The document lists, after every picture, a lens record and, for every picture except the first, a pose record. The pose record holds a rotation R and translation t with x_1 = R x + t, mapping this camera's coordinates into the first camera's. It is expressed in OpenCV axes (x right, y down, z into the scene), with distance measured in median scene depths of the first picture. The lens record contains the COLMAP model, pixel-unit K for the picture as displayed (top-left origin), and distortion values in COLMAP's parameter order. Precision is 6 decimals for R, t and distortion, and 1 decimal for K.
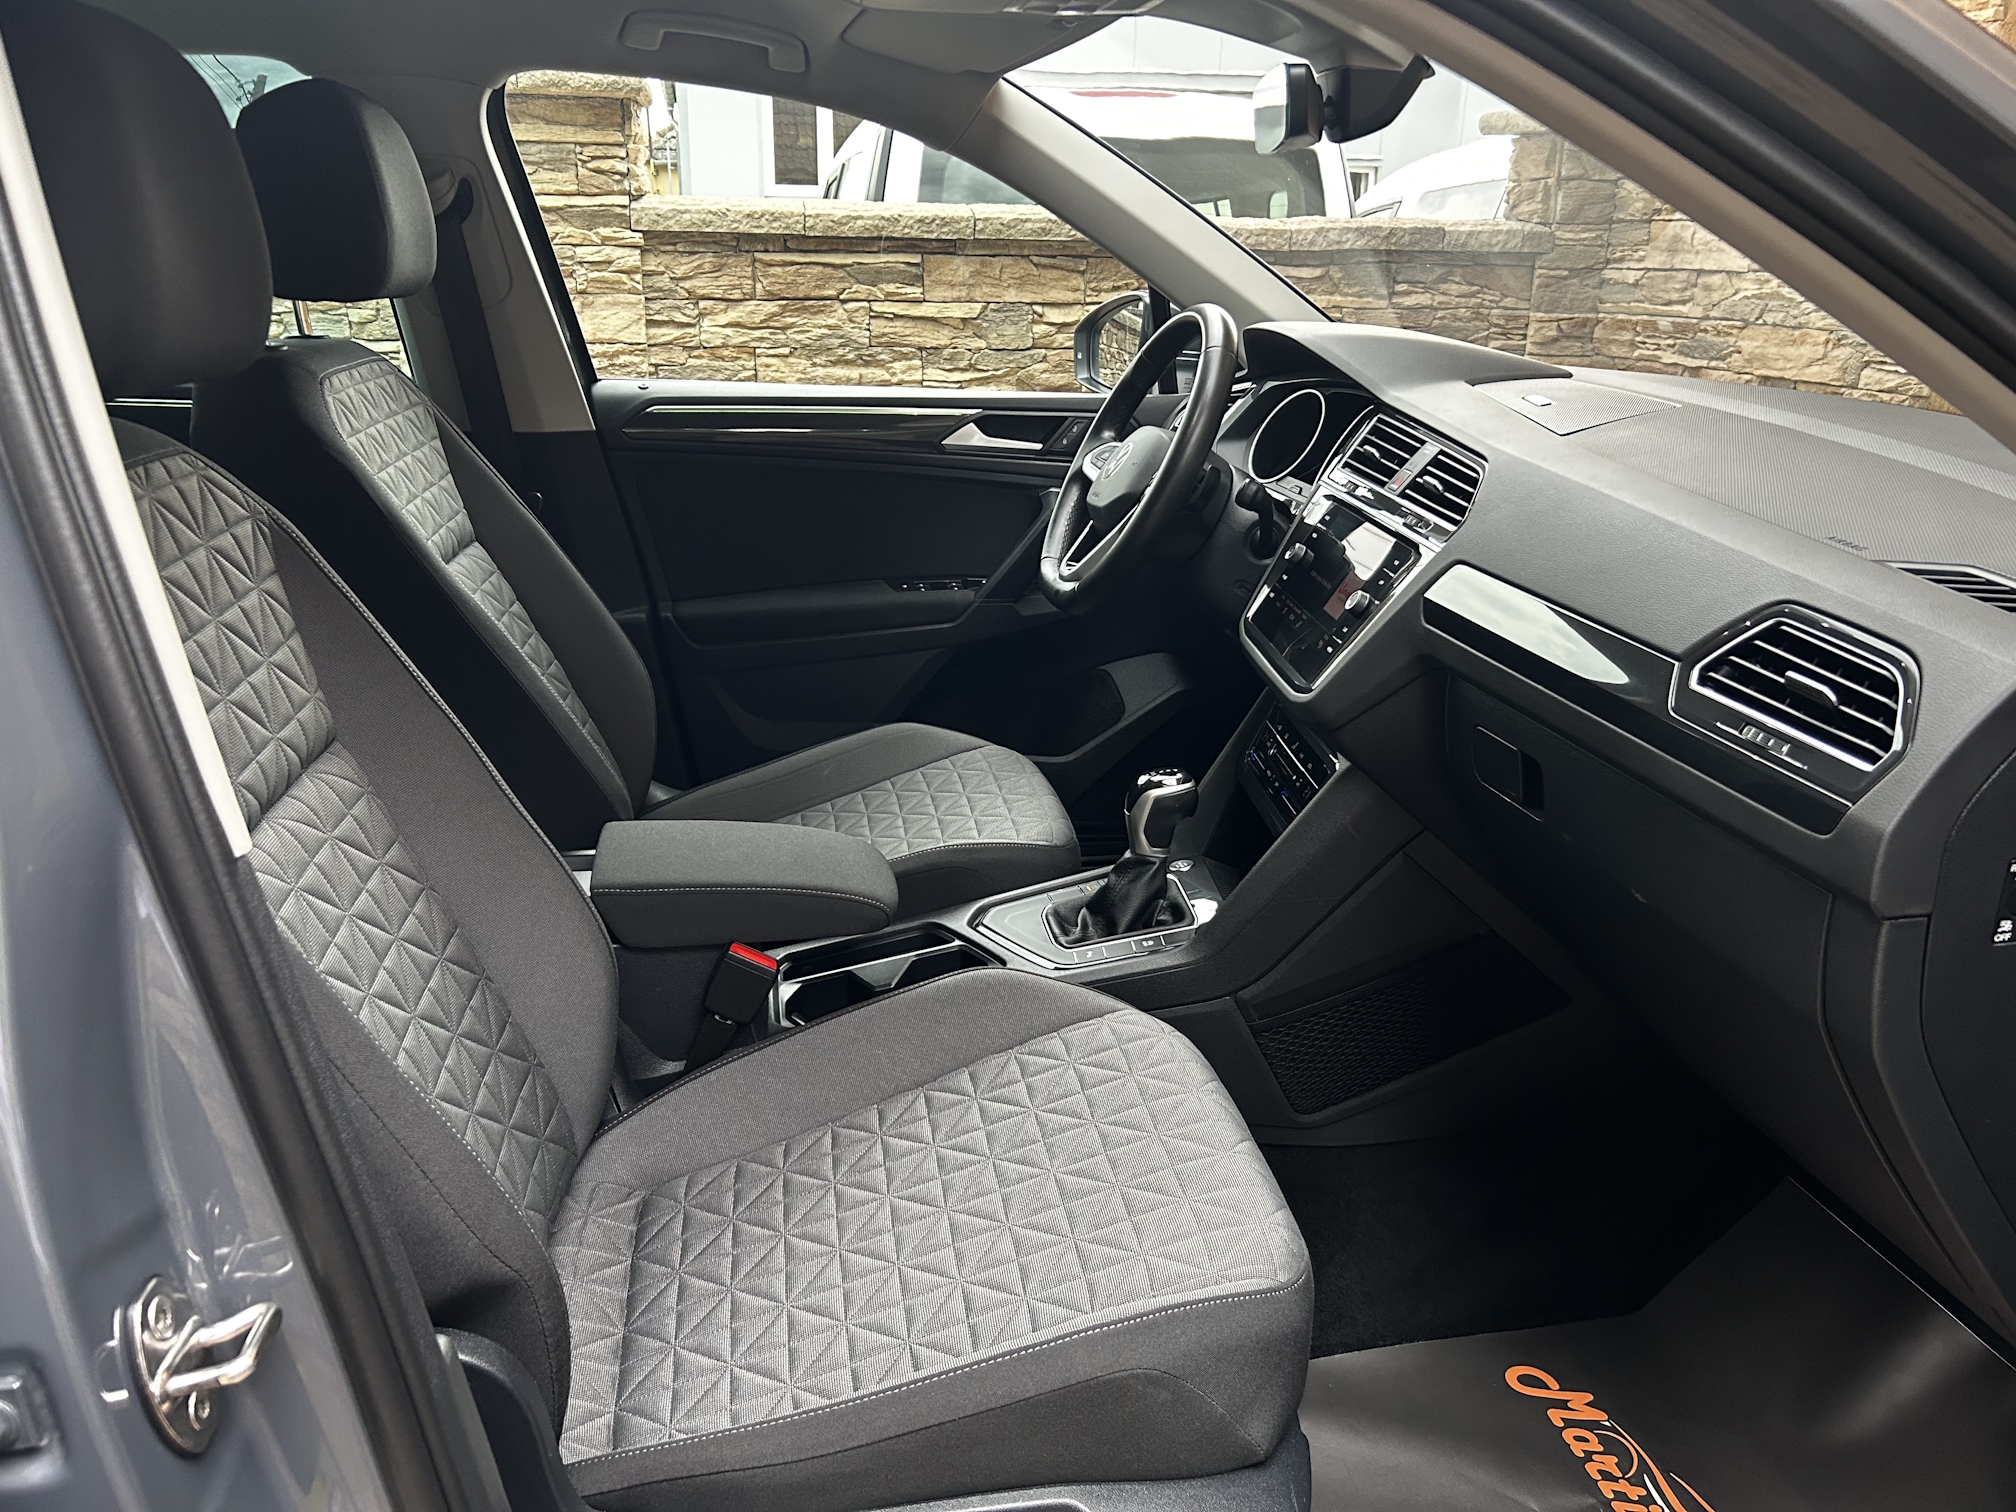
lens RADIAL K [[1528.1, 0, 1008.8], [0, 1528.1, 758.4], [0, 0, 1]] dist [0.035012, -0.044957]
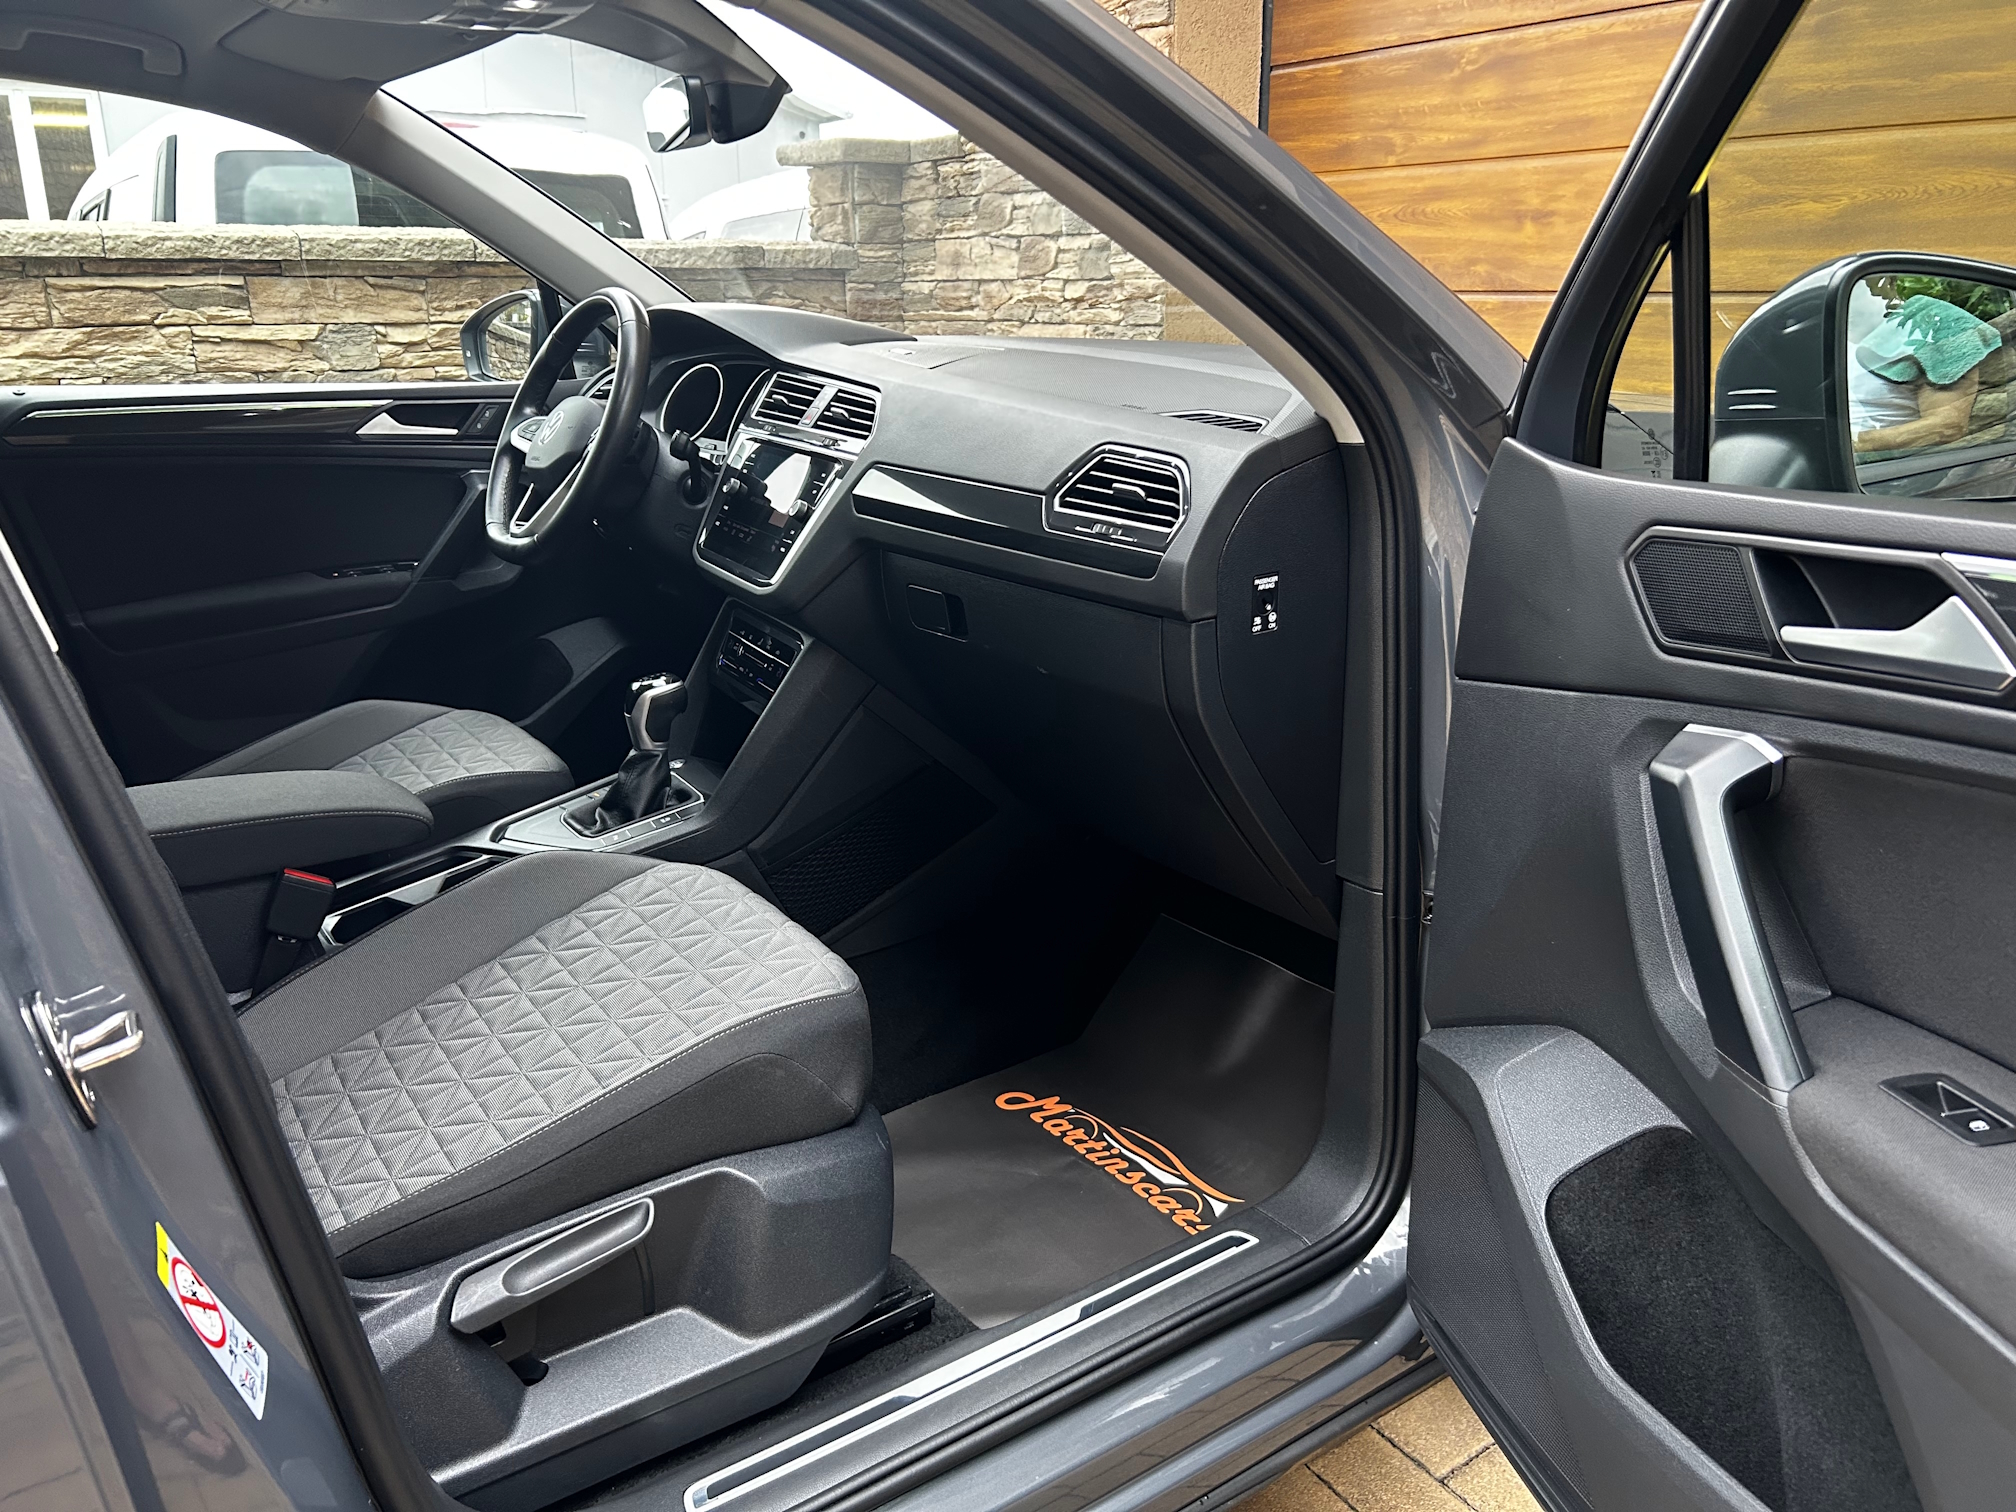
lens RADIAL K [[1528.1, 0, 1026.8], [0, 1528.1, 766.2], [0, 0, 1]] dist [0.035012, -0.044957]
pose [[0.902605, -0.145042, 0.405299, -0.087027], [0.153237, 0.988112, 0.012349, 0.073620], [-0.402272, 0.050961, 0.914101, -0.129316]]
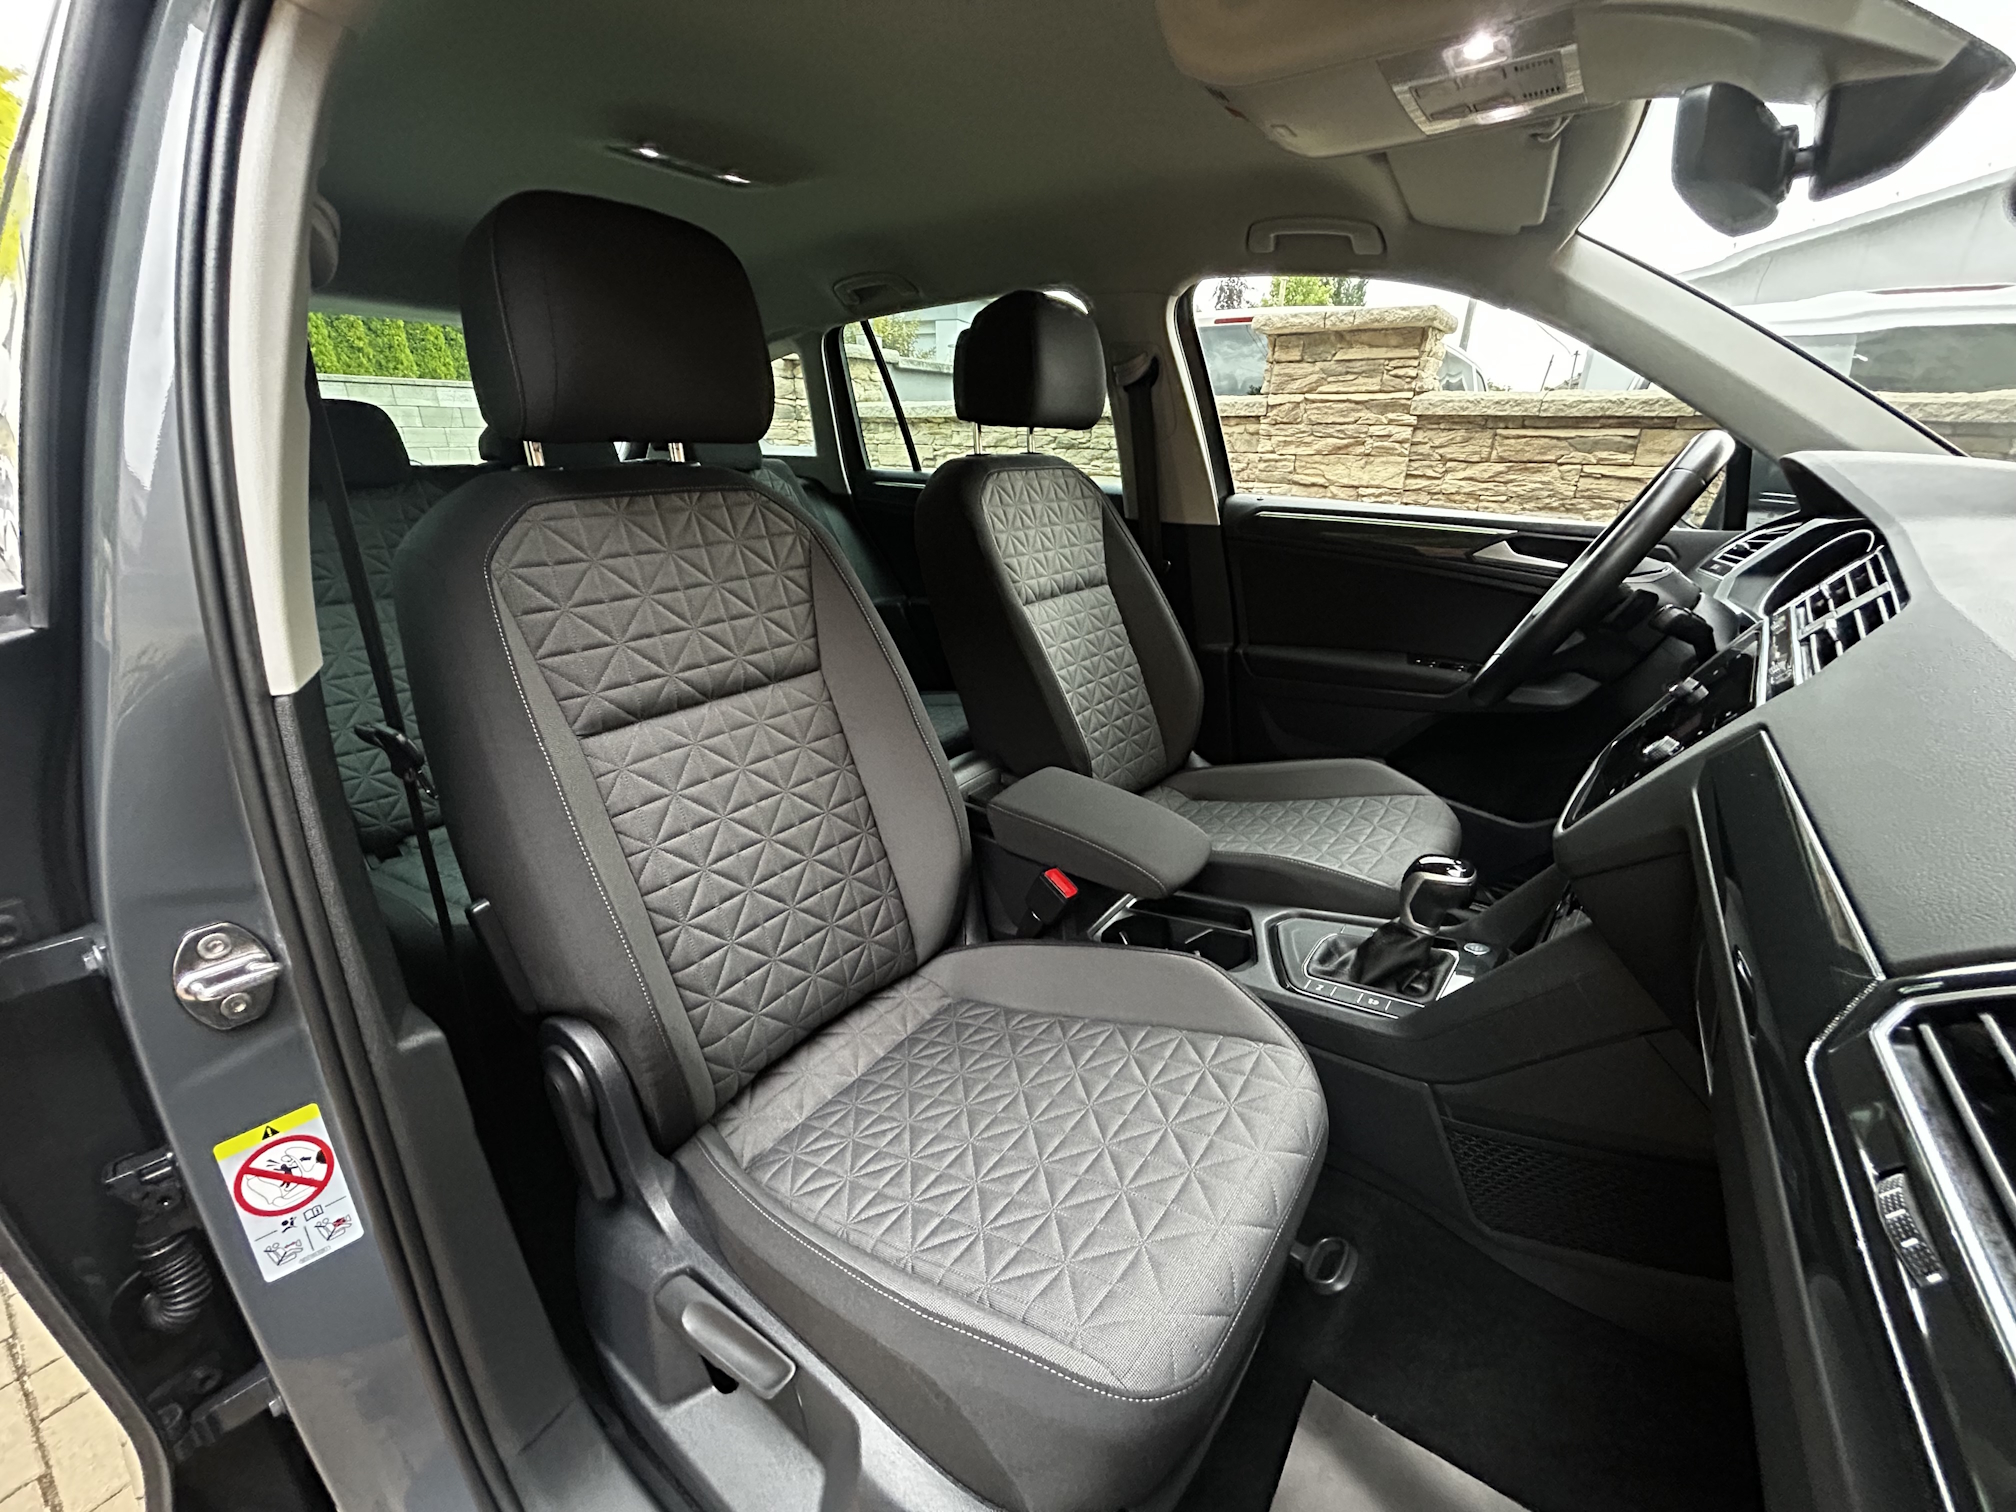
lens RADIAL K [[811.3, 0, 1008.8], [0, 811.3, 748.0], [0, 0, 1]] dist [0.006922, 0.000862]
pose [[0.702945, 0.254178, -0.664275, 0.170744], [-0.233231, 0.964697, 0.122323, -0.045148], [0.671916, 0.068943, 0.737412, 0.253514]]
